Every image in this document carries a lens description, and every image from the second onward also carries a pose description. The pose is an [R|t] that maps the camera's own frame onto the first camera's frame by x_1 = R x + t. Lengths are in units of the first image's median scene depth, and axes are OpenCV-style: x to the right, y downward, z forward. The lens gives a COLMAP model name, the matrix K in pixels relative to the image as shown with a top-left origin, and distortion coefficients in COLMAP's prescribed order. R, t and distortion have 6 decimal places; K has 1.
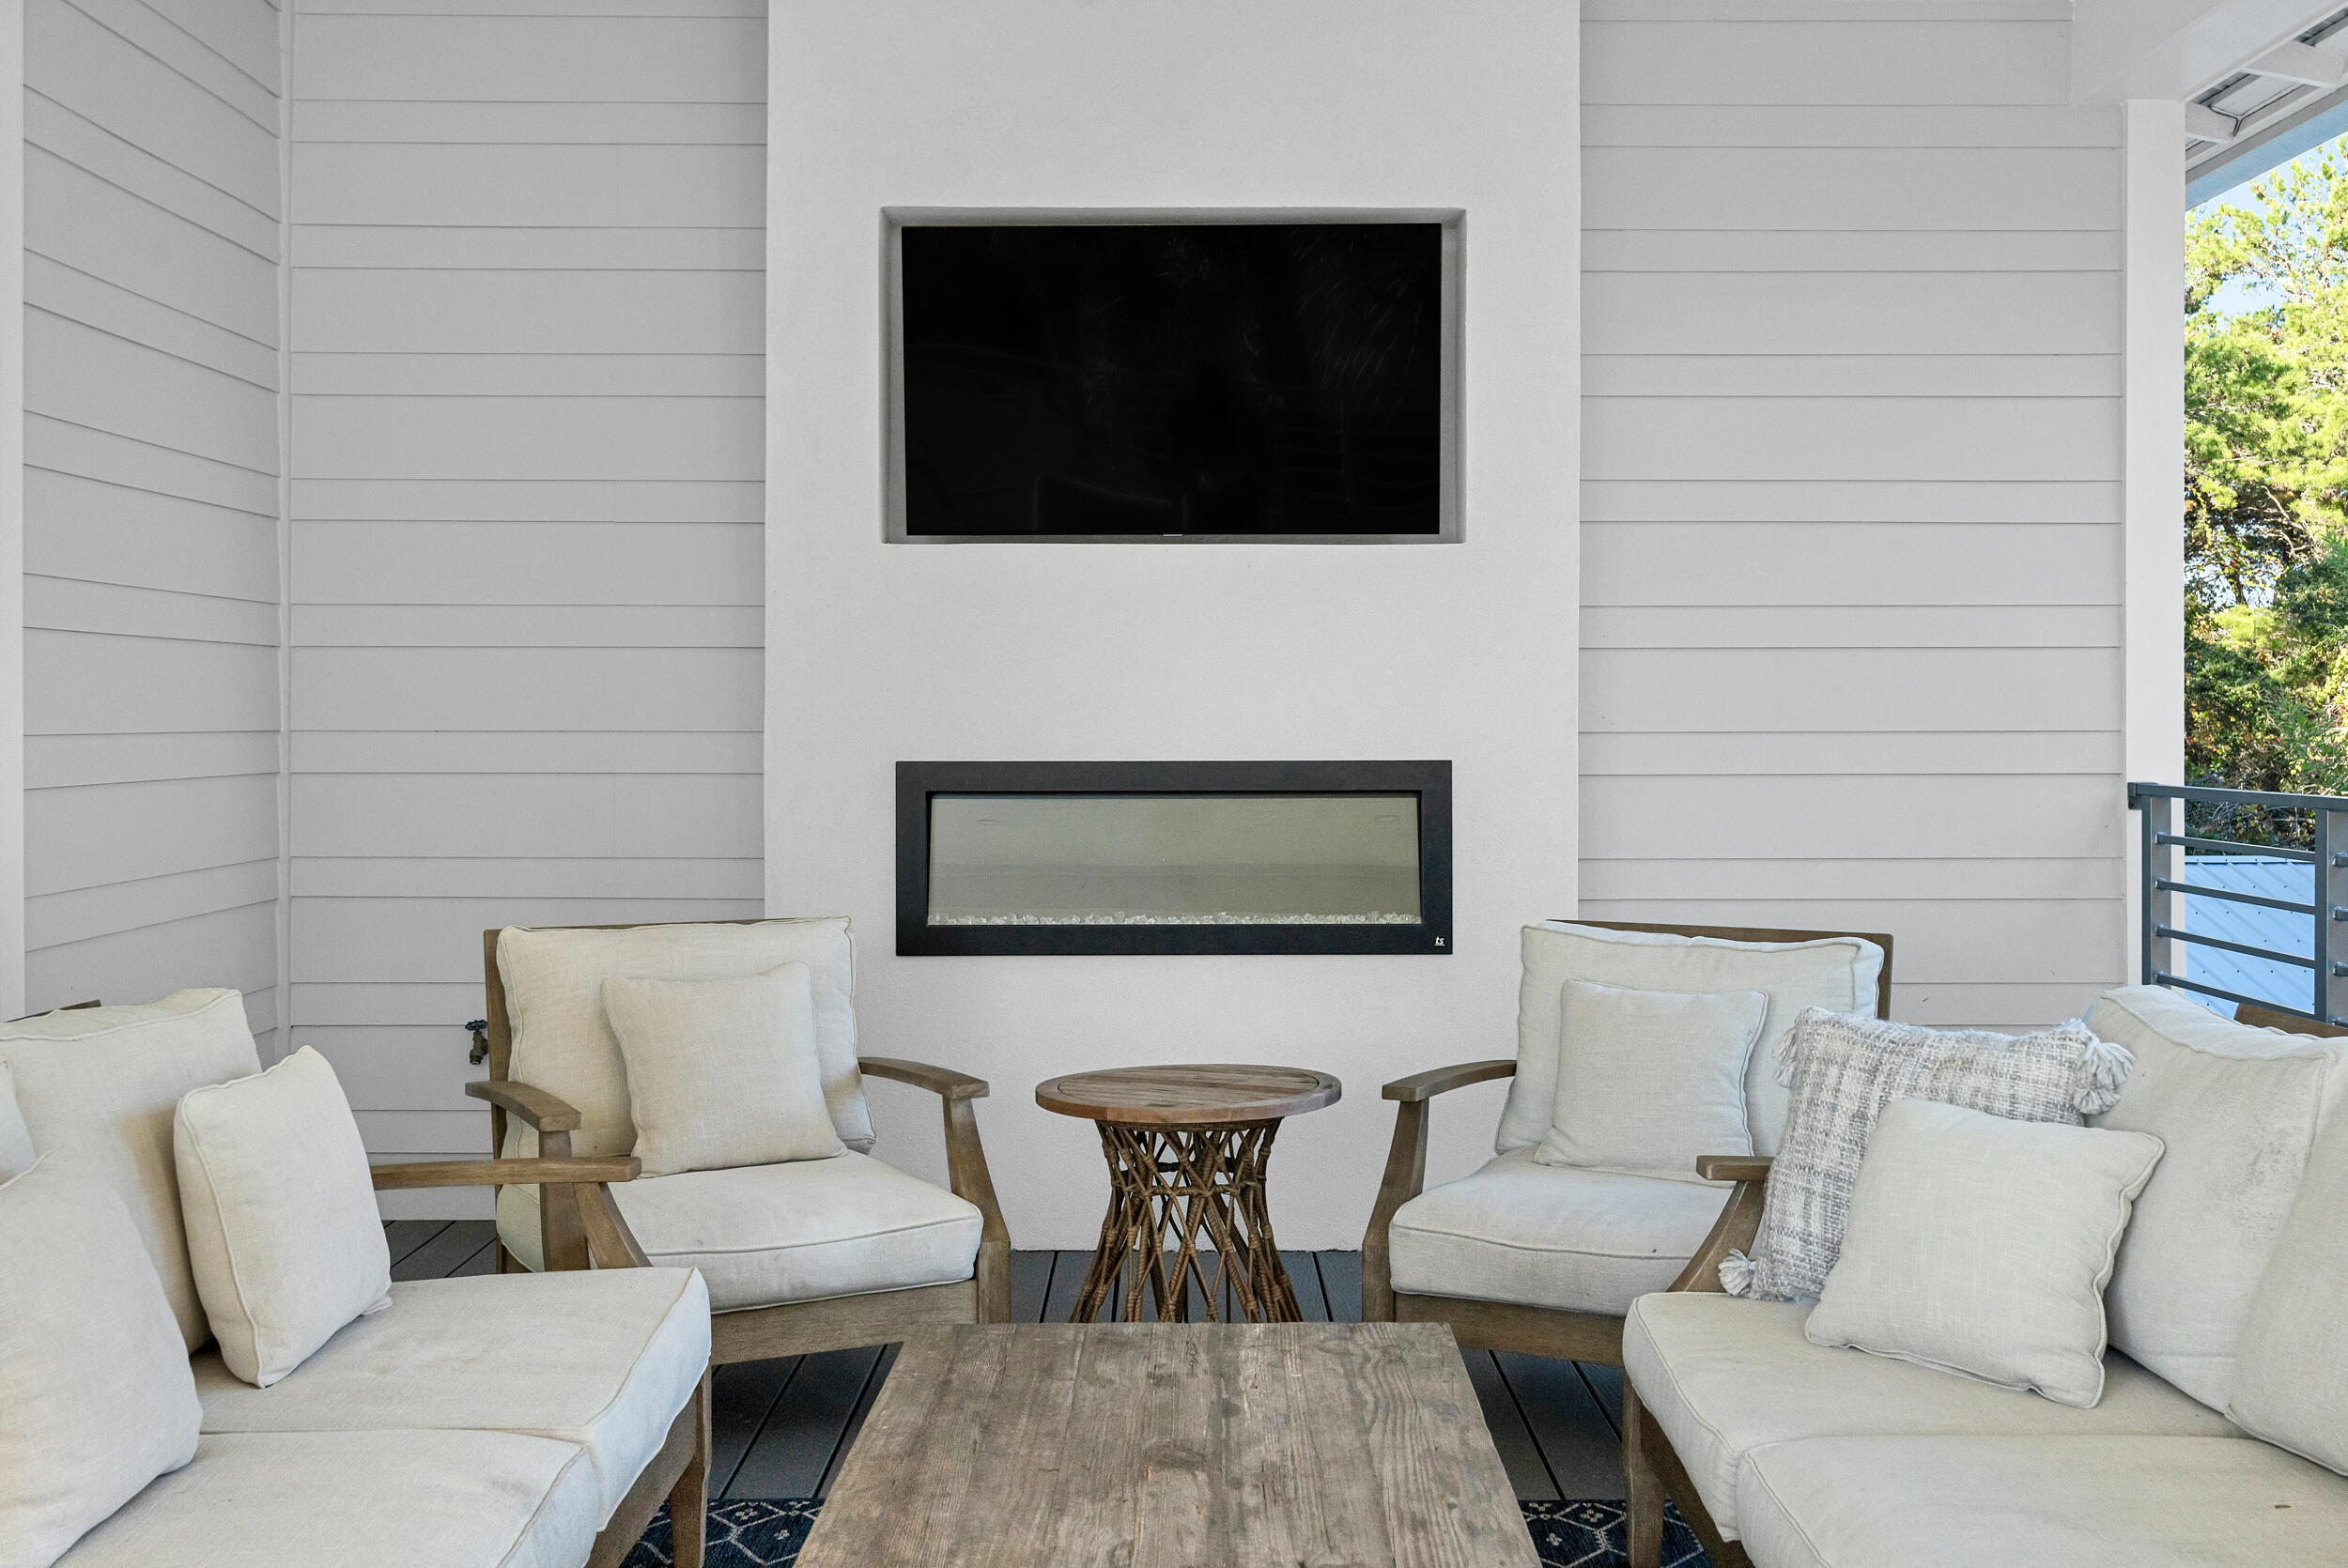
lens RADIAL K [[2336.2, 0, 1178.8], [0, 2336.2, 689.7], [0, 0, 1]] dist [0.014461, 0.013312]
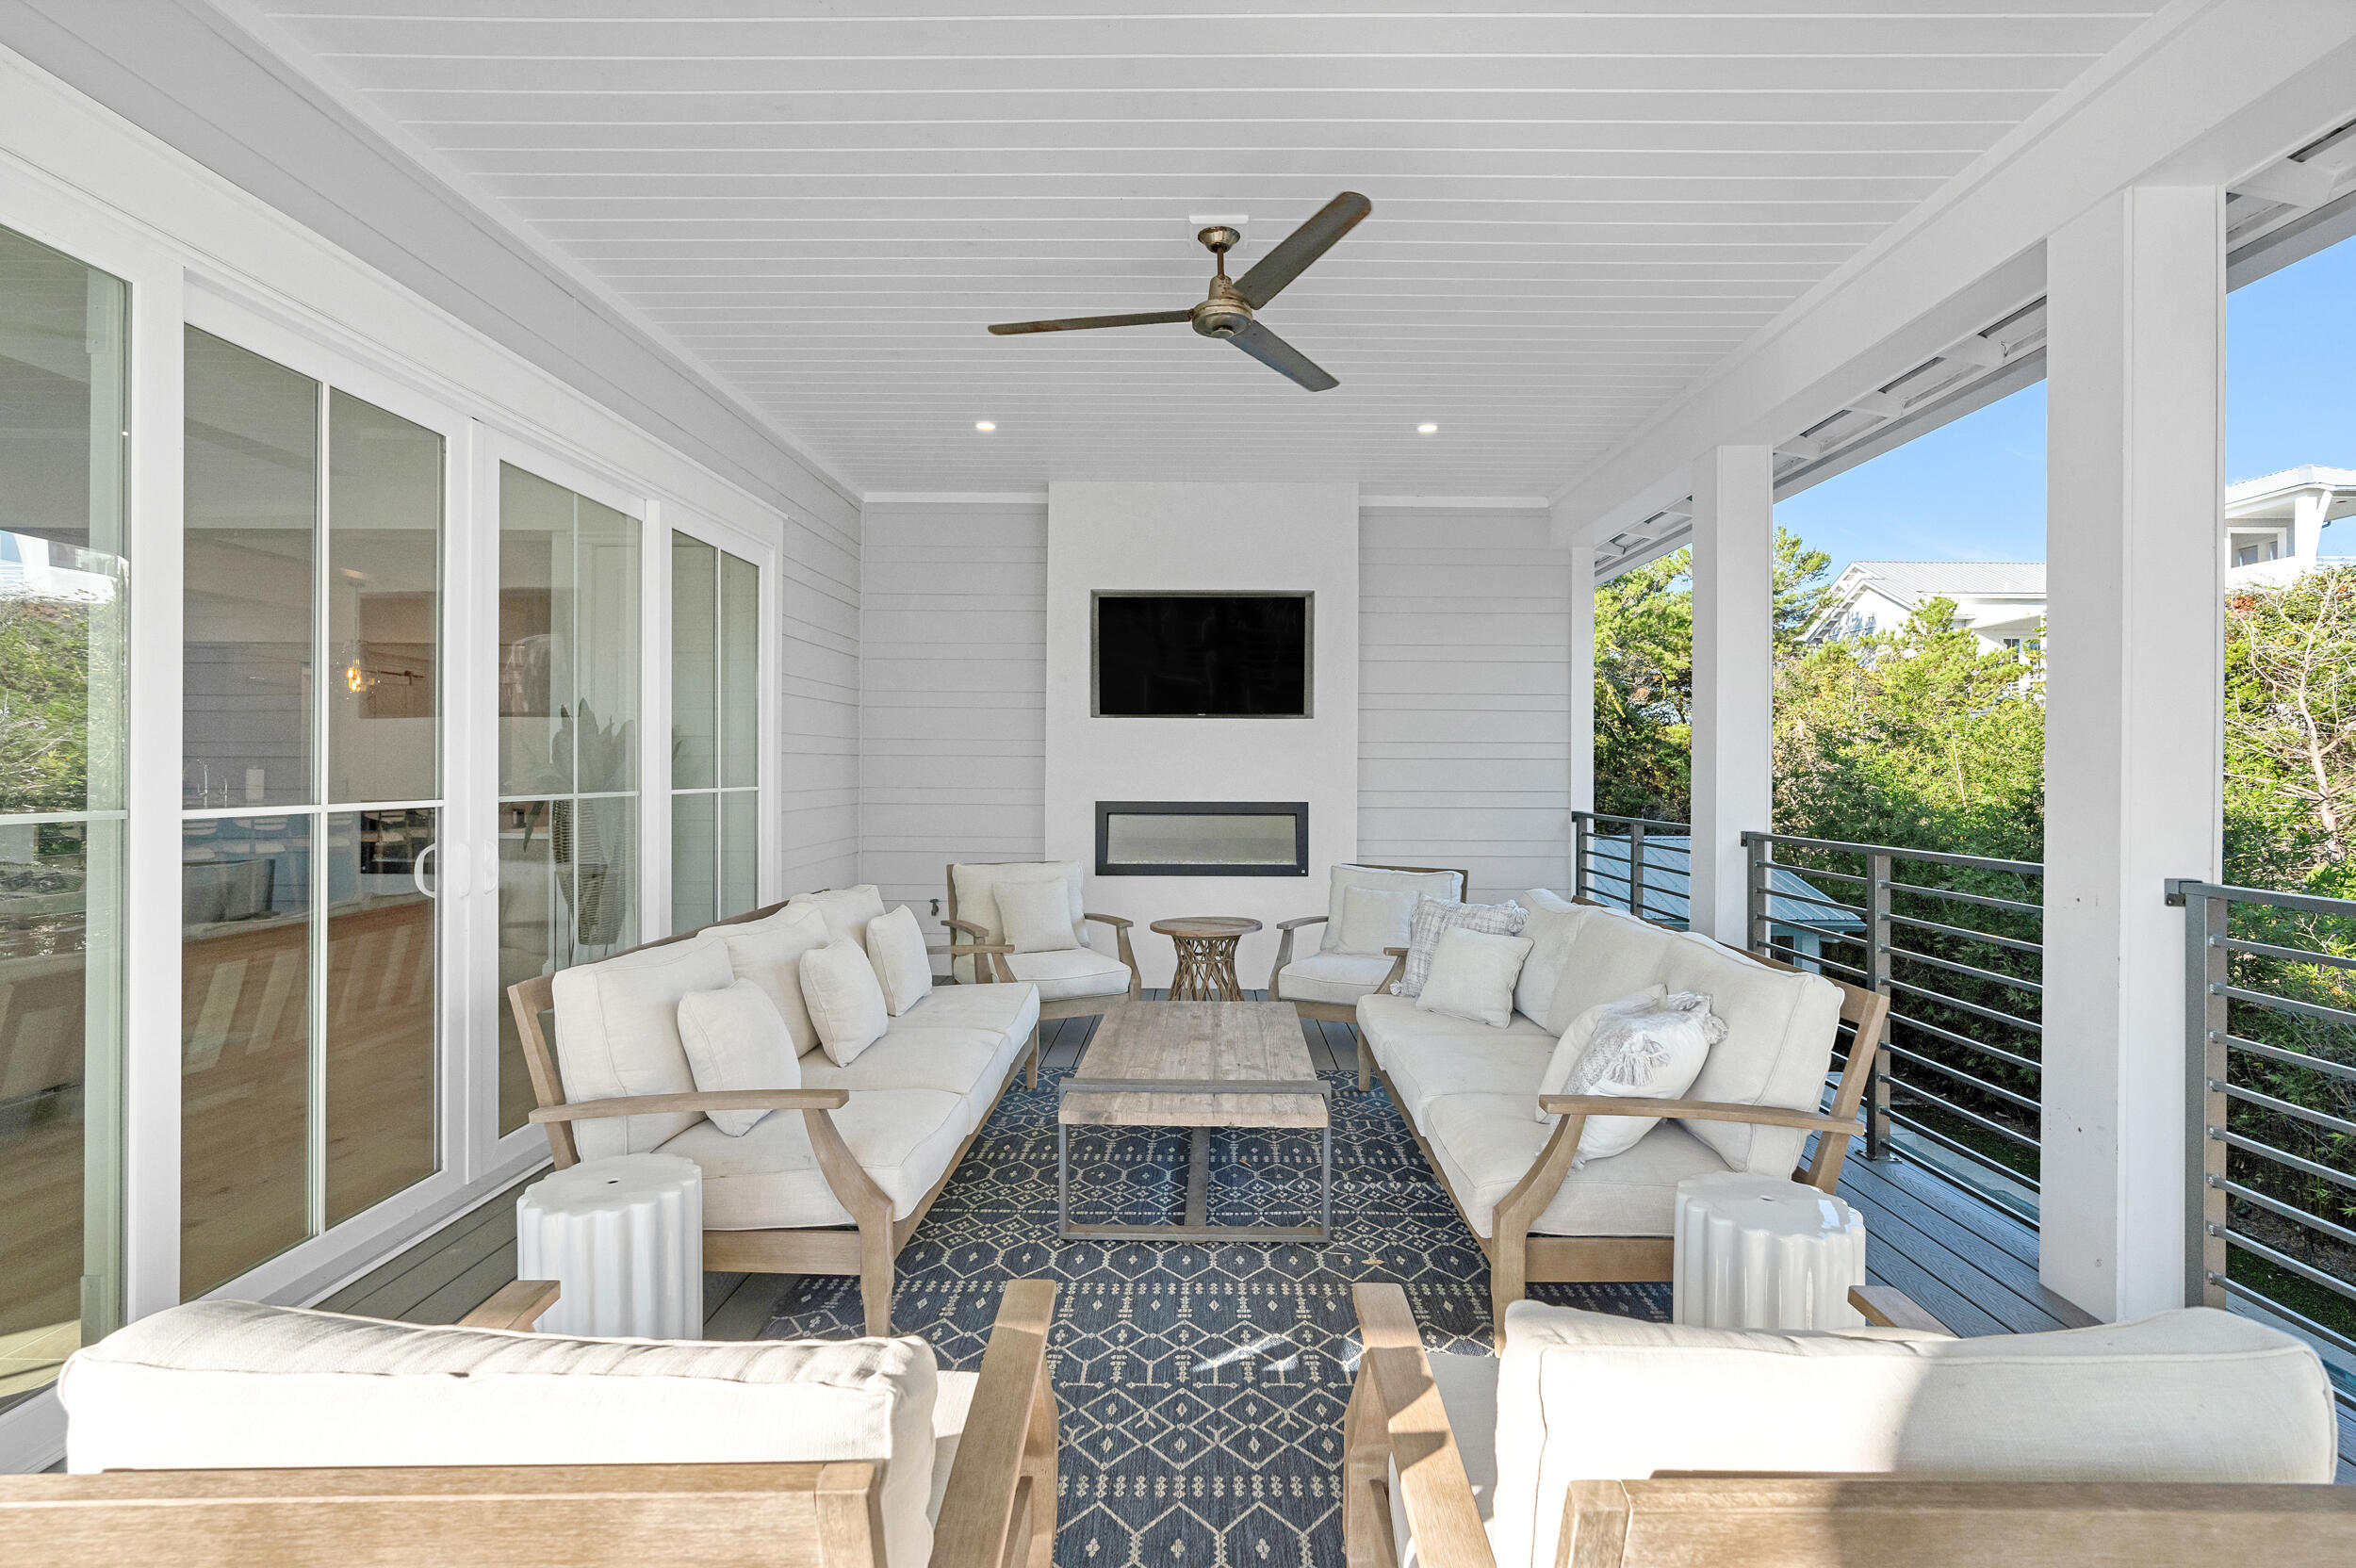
lens RADIAL K [[1064.4, 0, 1182.1], [0, 1064.4, 755.8], [0, 0, 1]] dist [0.000714, 0.000186]
pose [[0.999738, 0.004568, -0.022442, 0.002960], [-0.004562, 0.999990, 0.000328, -0.026792], [0.022443, -0.000225, 0.999748, -0.240670]]
